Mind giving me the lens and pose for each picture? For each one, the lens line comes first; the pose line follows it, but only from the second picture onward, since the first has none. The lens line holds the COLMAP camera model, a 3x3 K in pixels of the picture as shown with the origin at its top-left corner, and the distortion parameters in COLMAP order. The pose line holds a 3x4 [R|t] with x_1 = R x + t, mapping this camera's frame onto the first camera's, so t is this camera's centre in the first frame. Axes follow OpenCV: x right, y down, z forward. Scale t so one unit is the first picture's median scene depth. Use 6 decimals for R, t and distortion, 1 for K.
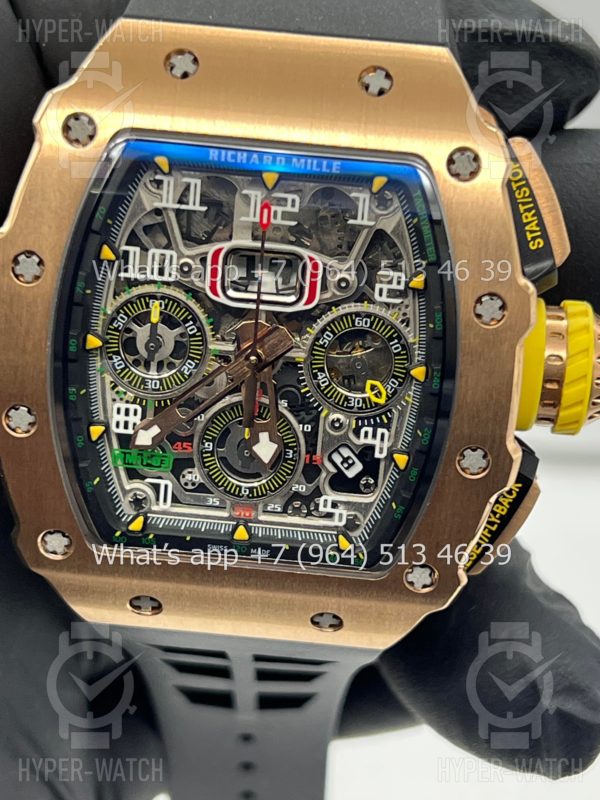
lens RADIAL K [[1923.7, 0, 300.0], [0, 1923.7, 400.0], [0, 0, 1]] dist [0.216609, -0.186718]
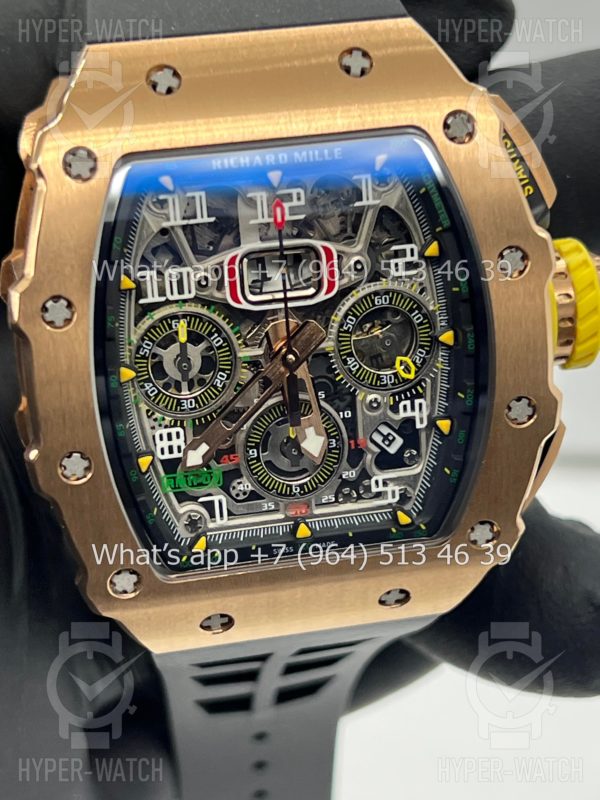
lens RADIAL K [[1923.7, 0, 300.0], [0, 1923.7, 400.0], [0, 0, 1]] dist [0.216609, -0.186718]
pose [[0.959441, -0.208491, 0.189746, -0.210375], [0.206194, 0.977988, 0.031993, -0.030149], [-0.192240, 0.008429, 0.981312, 0.017275]]
